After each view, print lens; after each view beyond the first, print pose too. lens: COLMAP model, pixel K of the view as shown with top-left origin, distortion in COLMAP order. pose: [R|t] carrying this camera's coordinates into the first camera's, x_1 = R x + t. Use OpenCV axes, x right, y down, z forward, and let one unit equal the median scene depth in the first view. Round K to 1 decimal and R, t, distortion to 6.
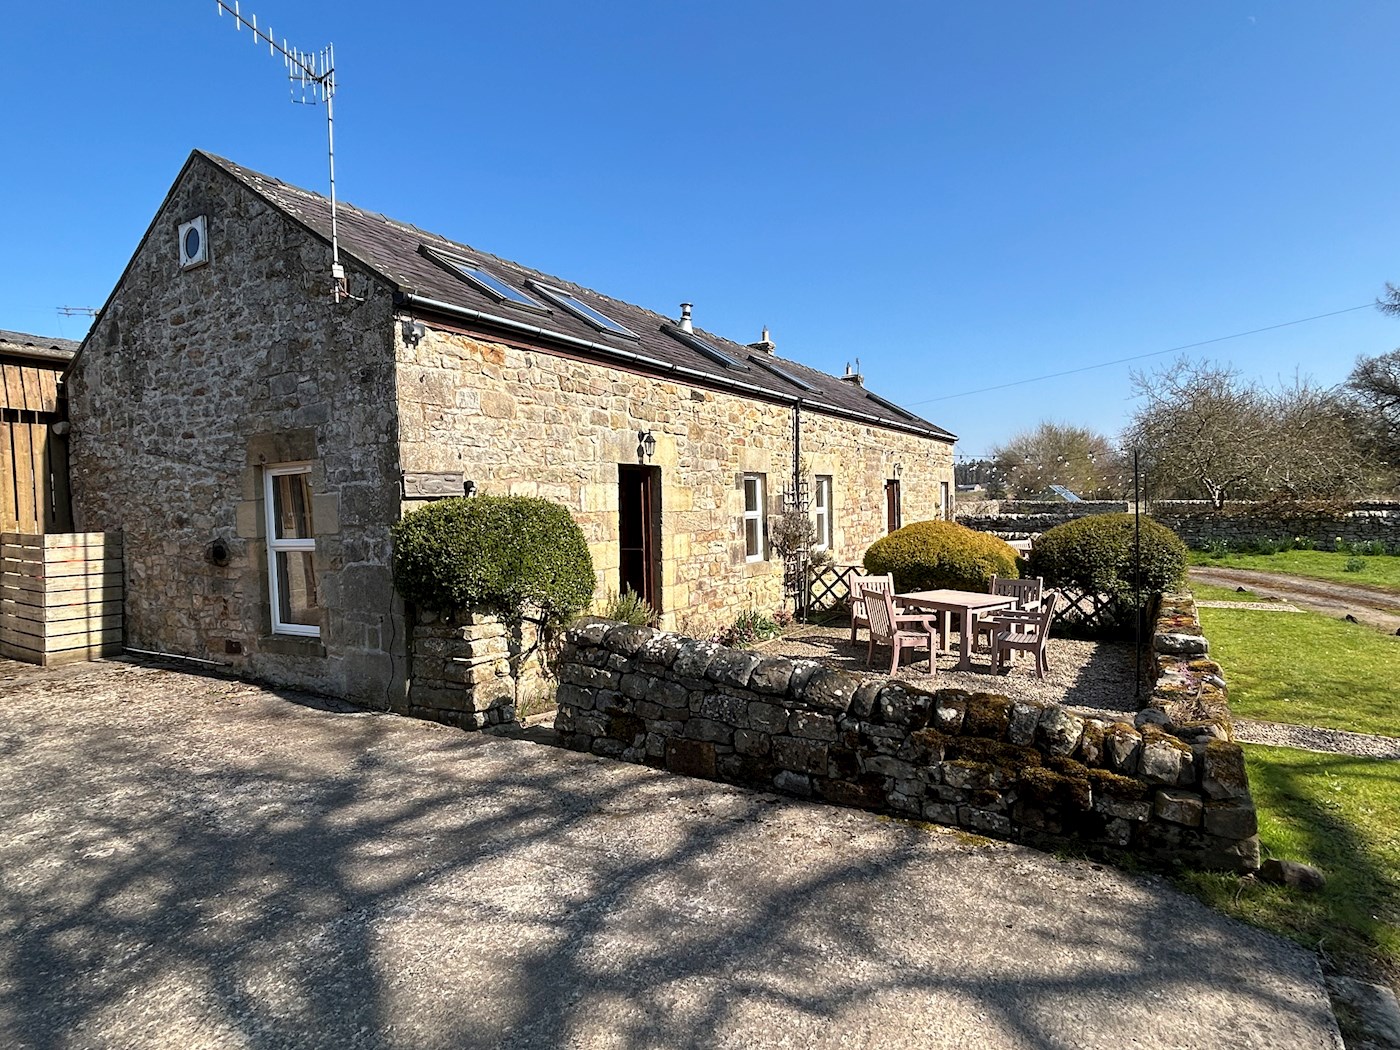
lens RADIAL K [[805.0, 0, 700.6], [0, 805.0, 523.4], [0, 0, 1]] dist [-0.001164, 0.001216]
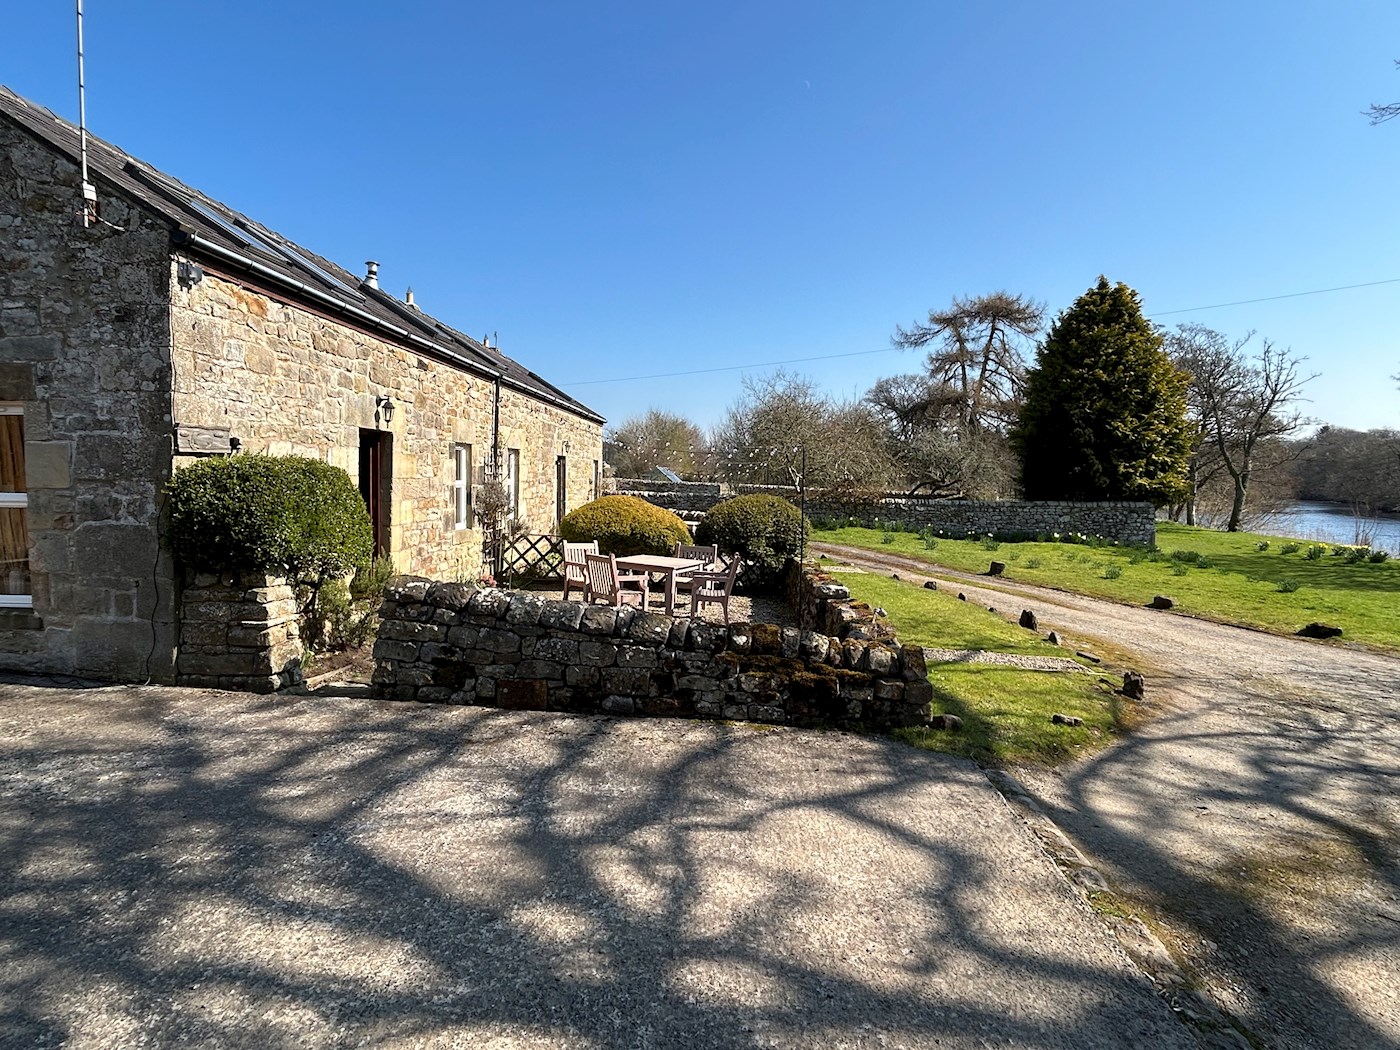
lens RADIAL K [[805.0, 0, 695.2], [0, 805.0, 518.7], [0, 0, 1]] dist [-0.001164, 0.001216]
pose [[0.885903, 0.019467, 0.463462, -0.287515], [-0.032271, 0.999285, 0.019713, 0.007367], [-0.462747, -0.032420, 0.885897, -0.112286]]
